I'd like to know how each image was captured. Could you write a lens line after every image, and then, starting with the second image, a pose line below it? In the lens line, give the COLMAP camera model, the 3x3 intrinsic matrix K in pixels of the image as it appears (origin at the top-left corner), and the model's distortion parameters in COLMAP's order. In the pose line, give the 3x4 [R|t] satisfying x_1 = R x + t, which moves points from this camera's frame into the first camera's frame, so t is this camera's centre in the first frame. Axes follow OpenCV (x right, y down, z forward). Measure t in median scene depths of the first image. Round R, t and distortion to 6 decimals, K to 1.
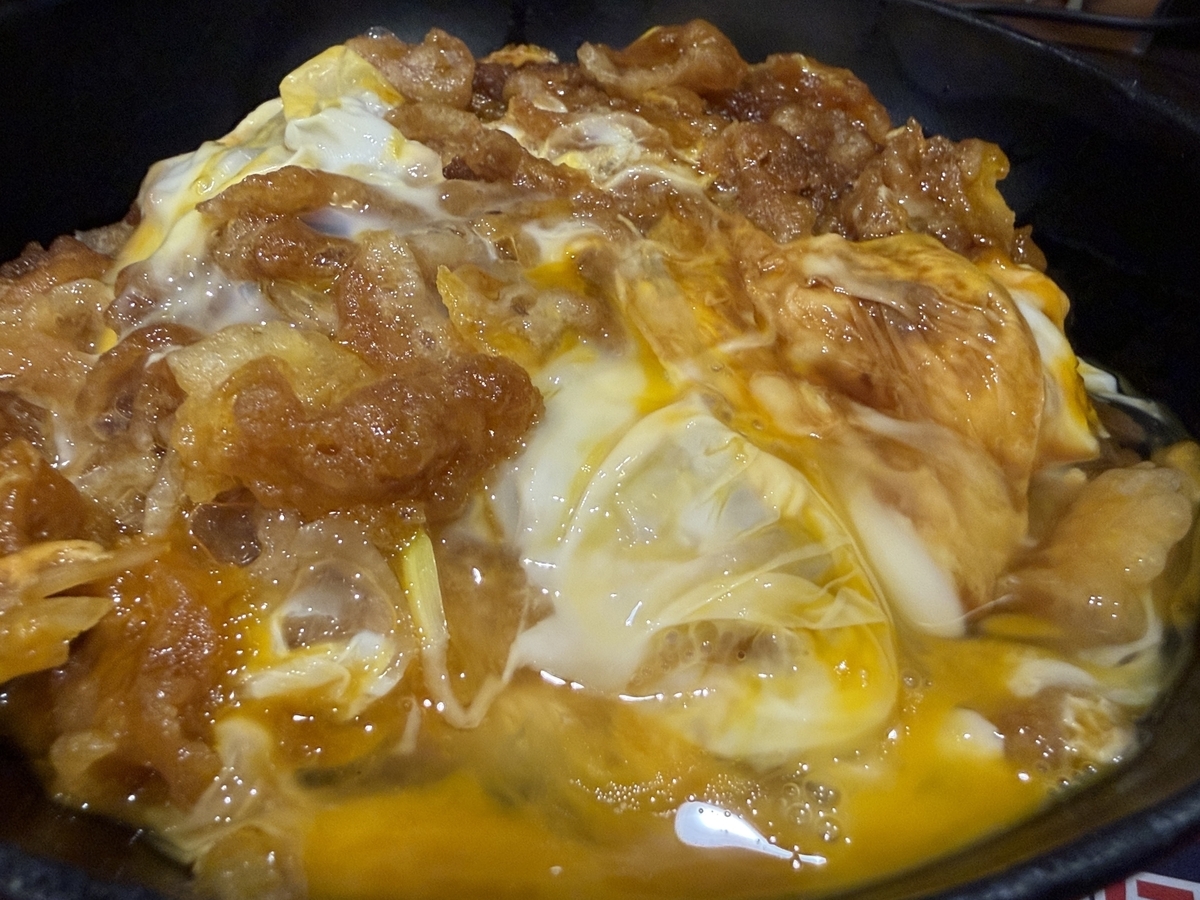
lens RADIAL K [[932.5, 0, 571.9], [0, 932.5, 465.2], [0, 0, 1]] dist [0.004564, -0.005076]
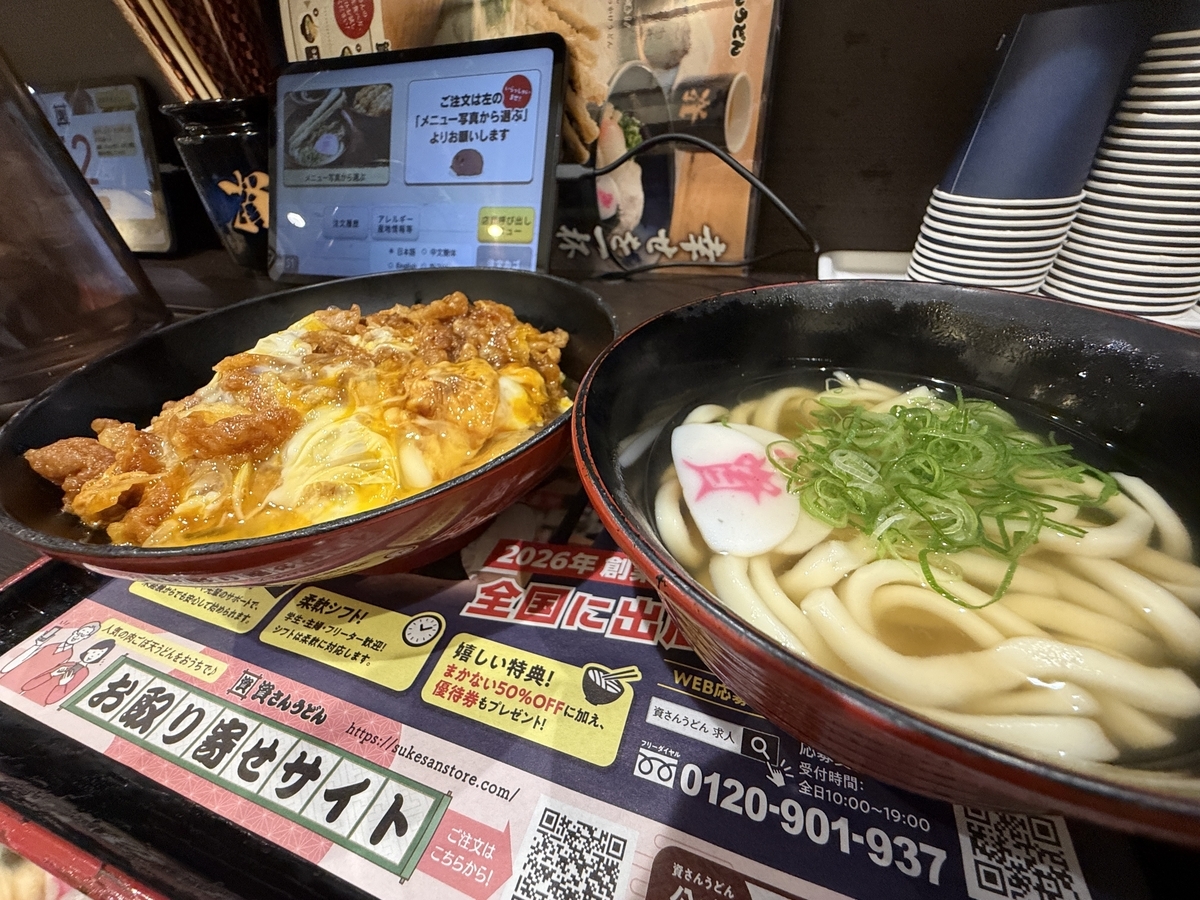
lens RADIAL K [[480.6, 0, 600.0], [0, 480.6, 450.0], [0, 0, 1]] dist [-0.000821, -0.000180]
pose [[0.994048, -0.067353, -0.085627, 0.957149], [0.055586, 0.989548, -0.133060, 0.258791], [0.093694, 0.127508, 0.987402, -0.377987]]
